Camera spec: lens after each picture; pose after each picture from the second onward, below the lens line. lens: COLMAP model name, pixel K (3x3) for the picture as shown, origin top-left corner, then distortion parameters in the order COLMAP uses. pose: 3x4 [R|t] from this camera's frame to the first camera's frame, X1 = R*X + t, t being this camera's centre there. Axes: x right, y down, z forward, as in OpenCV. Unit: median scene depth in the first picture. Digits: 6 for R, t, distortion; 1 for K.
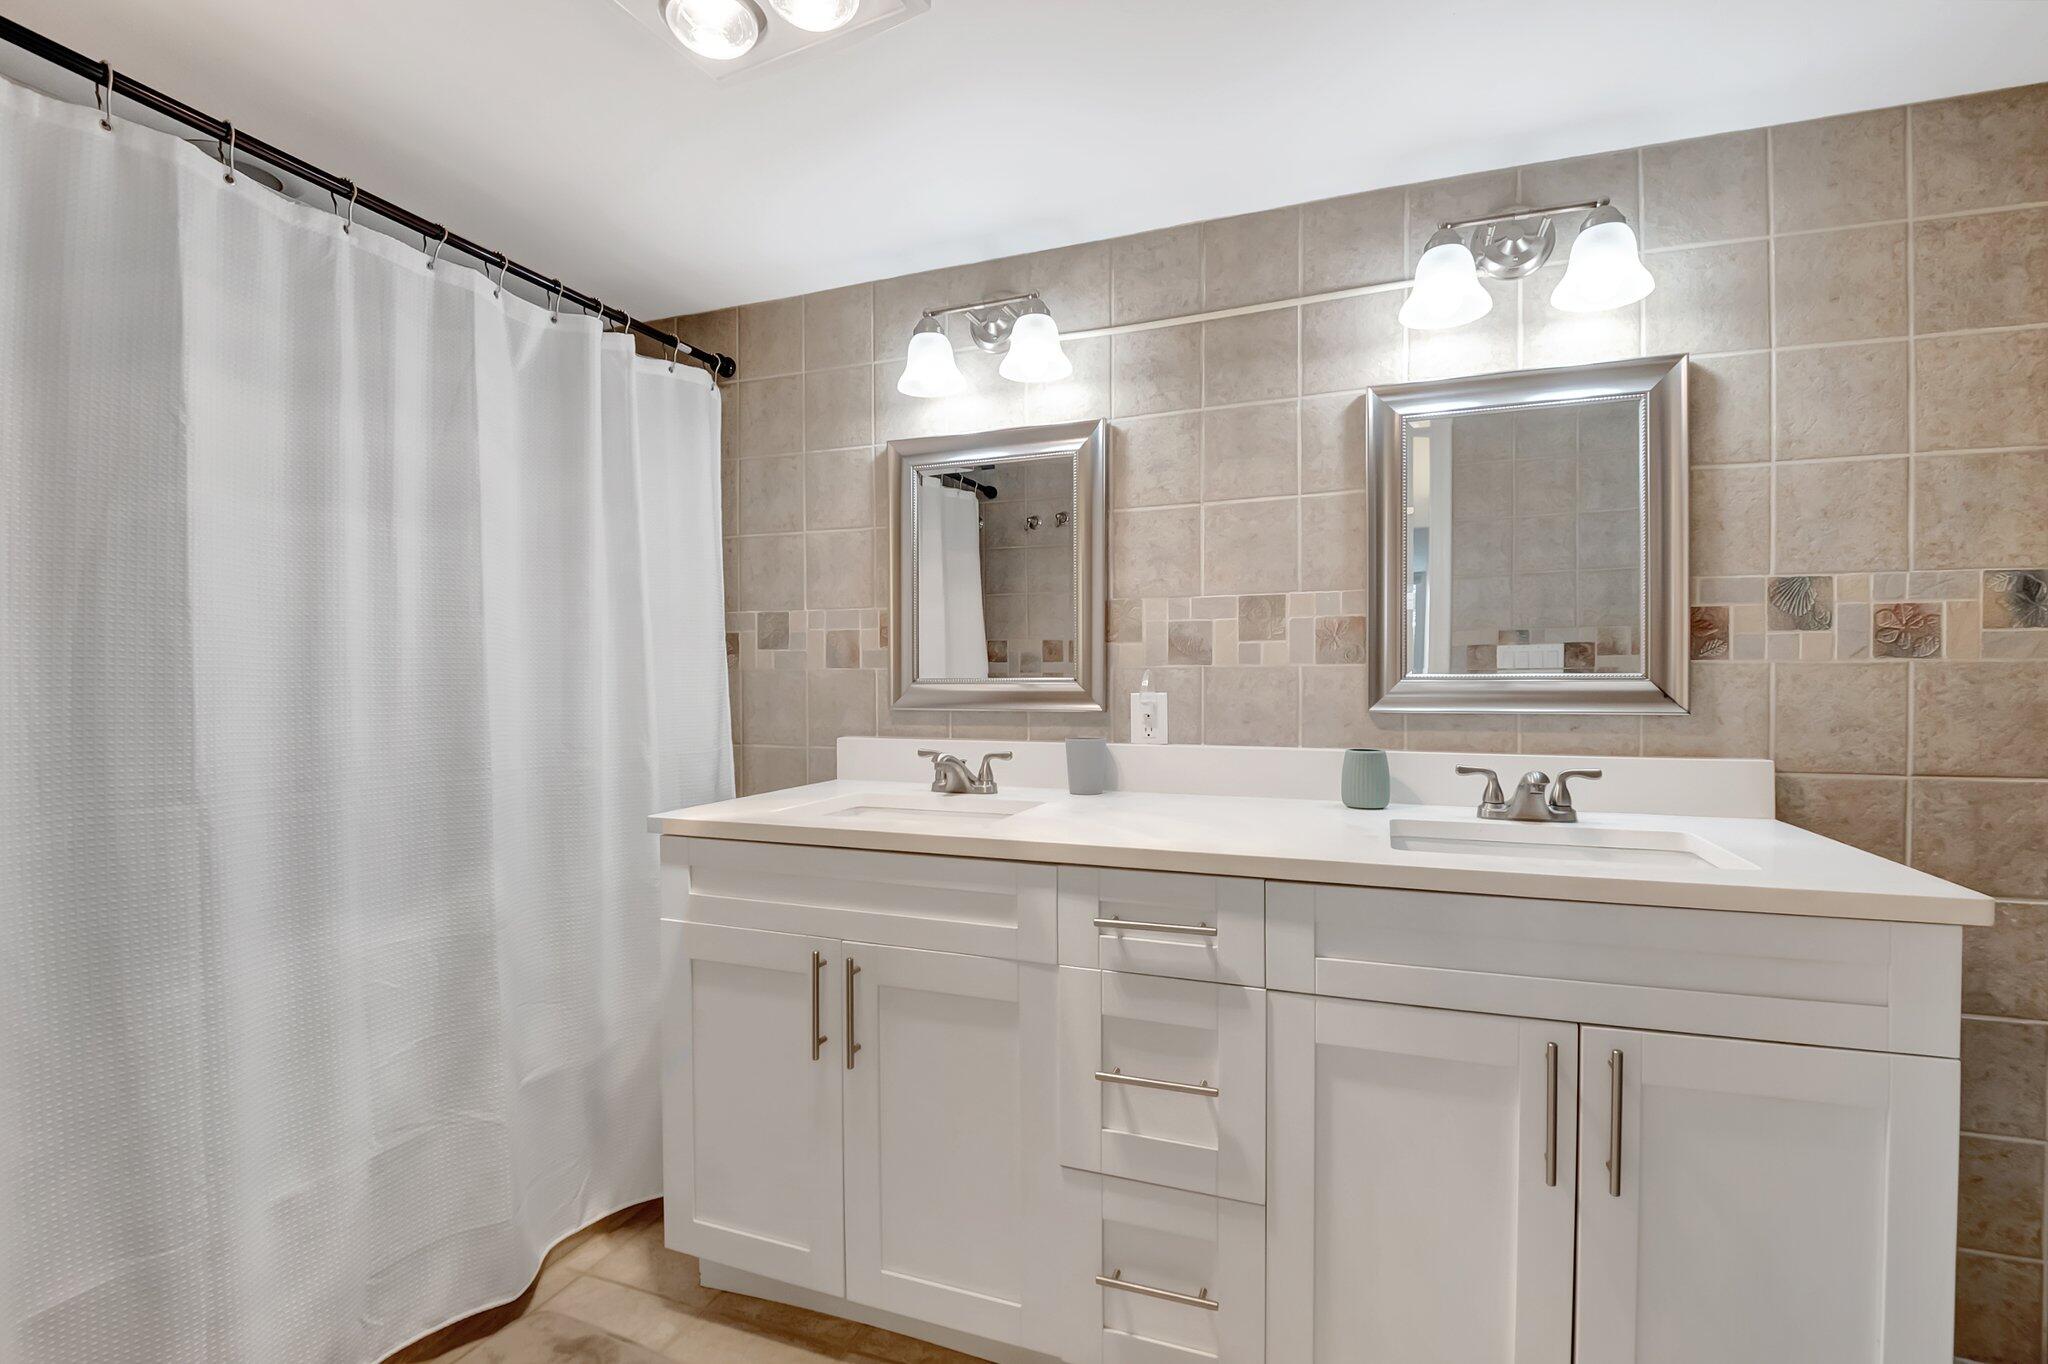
lens RADIAL K [[936.5, 0, 1018.7], [0, 936.5, 693.6], [0, 0, 1]] dist [-0.027626, -0.000827]
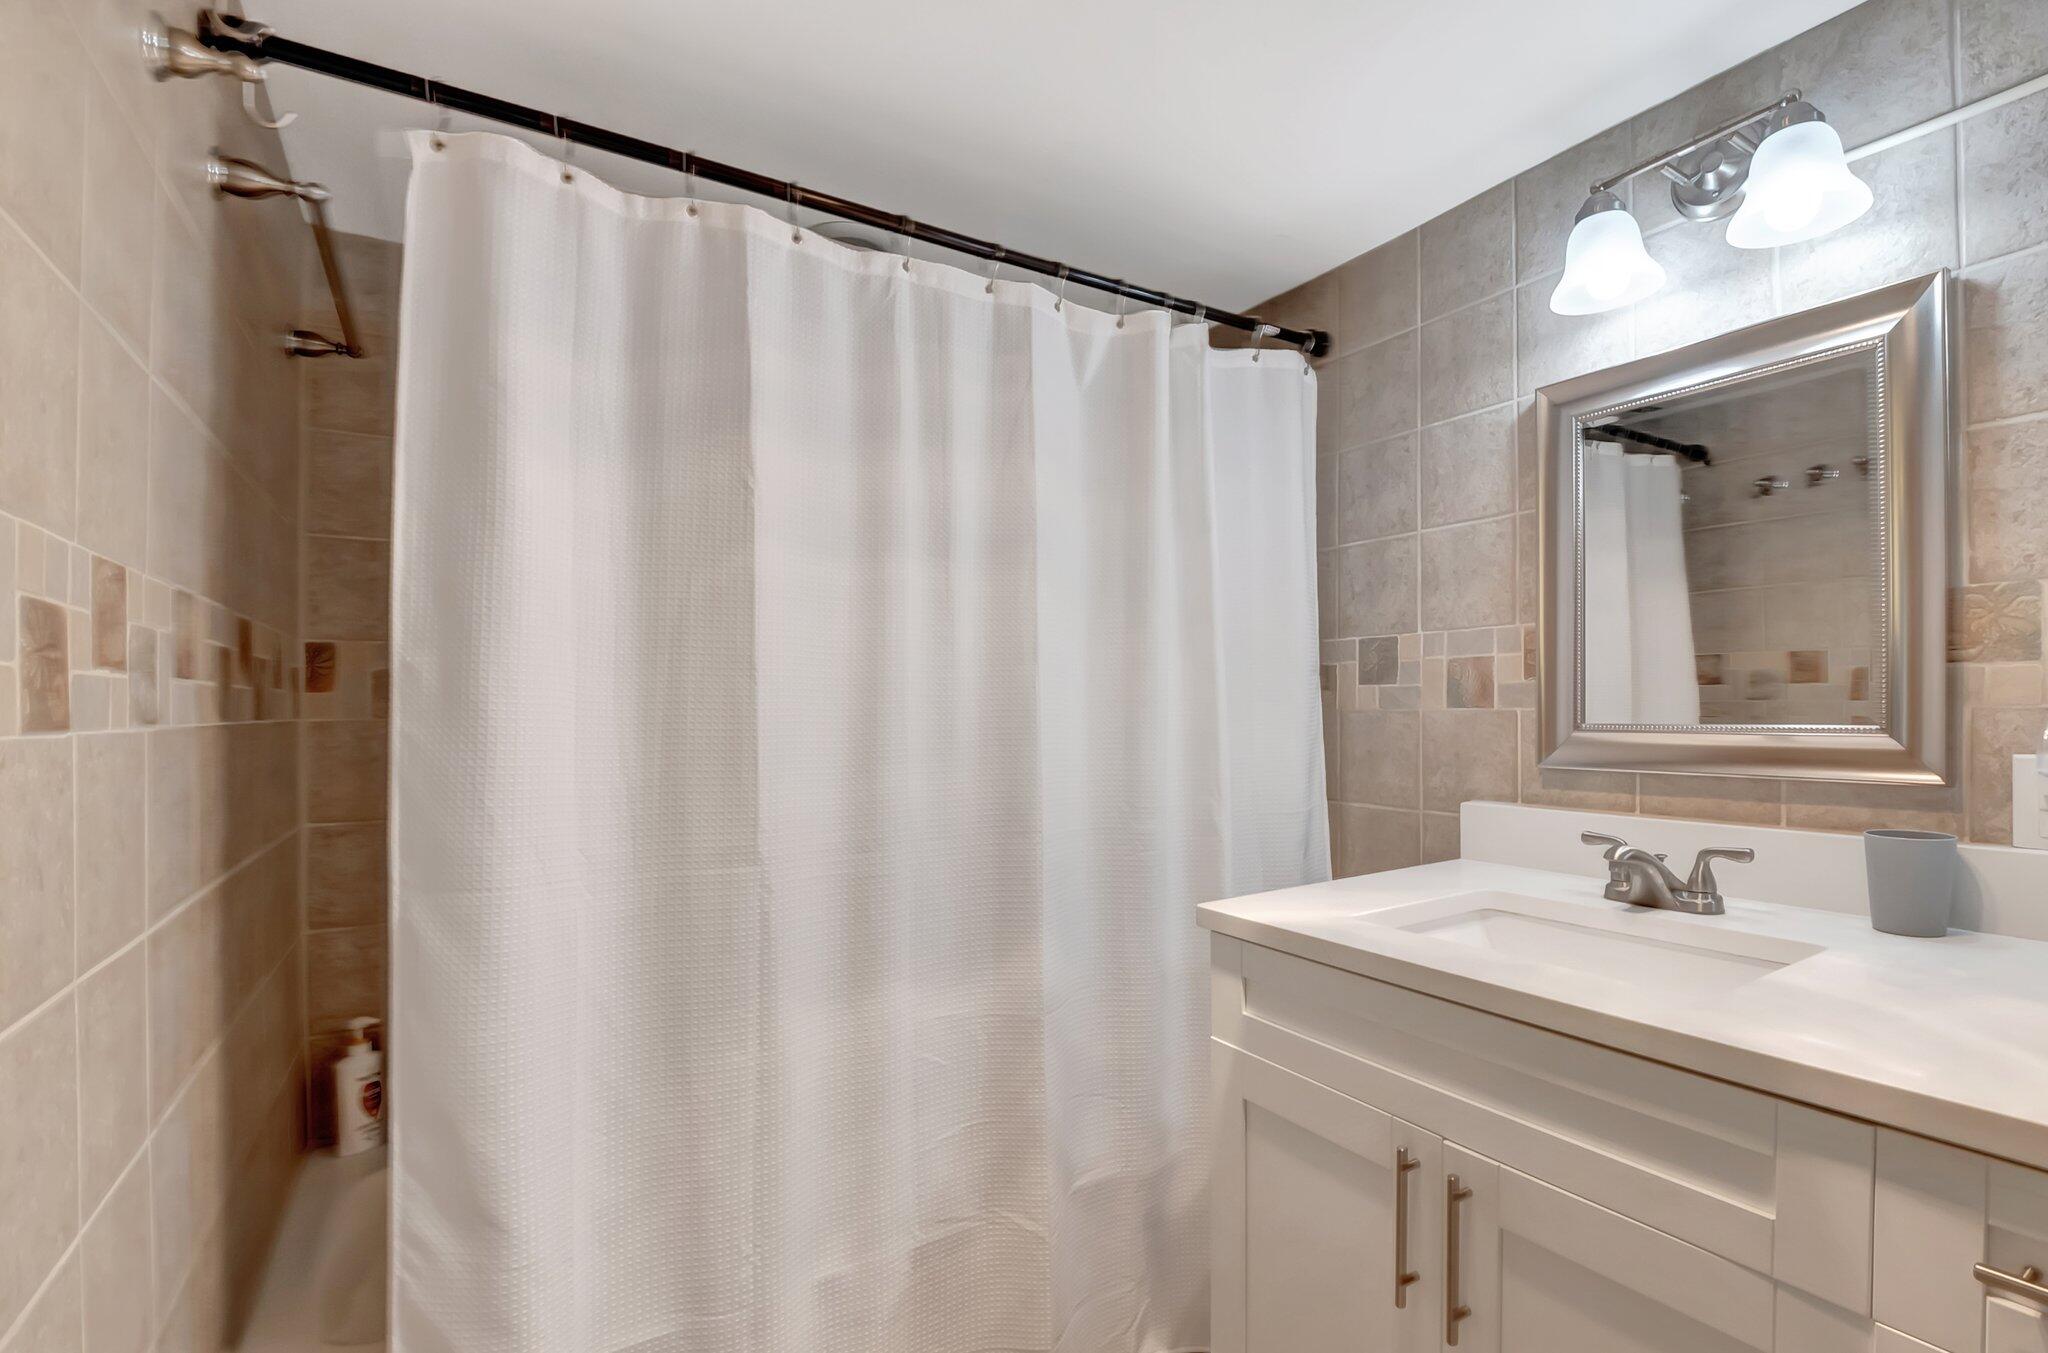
lens RADIAL K [[937.8, 0, 1068.9], [0, 937.8, 733.4], [0, 0, 1]] dist [-0.001213, -0.011709]
pose [[0.813932, 0.004501, -0.580942, -0.015796], [0.008500, 0.999771, 0.019655, -0.027618], [0.580897, -0.020936, 0.813708, 0.231897]]
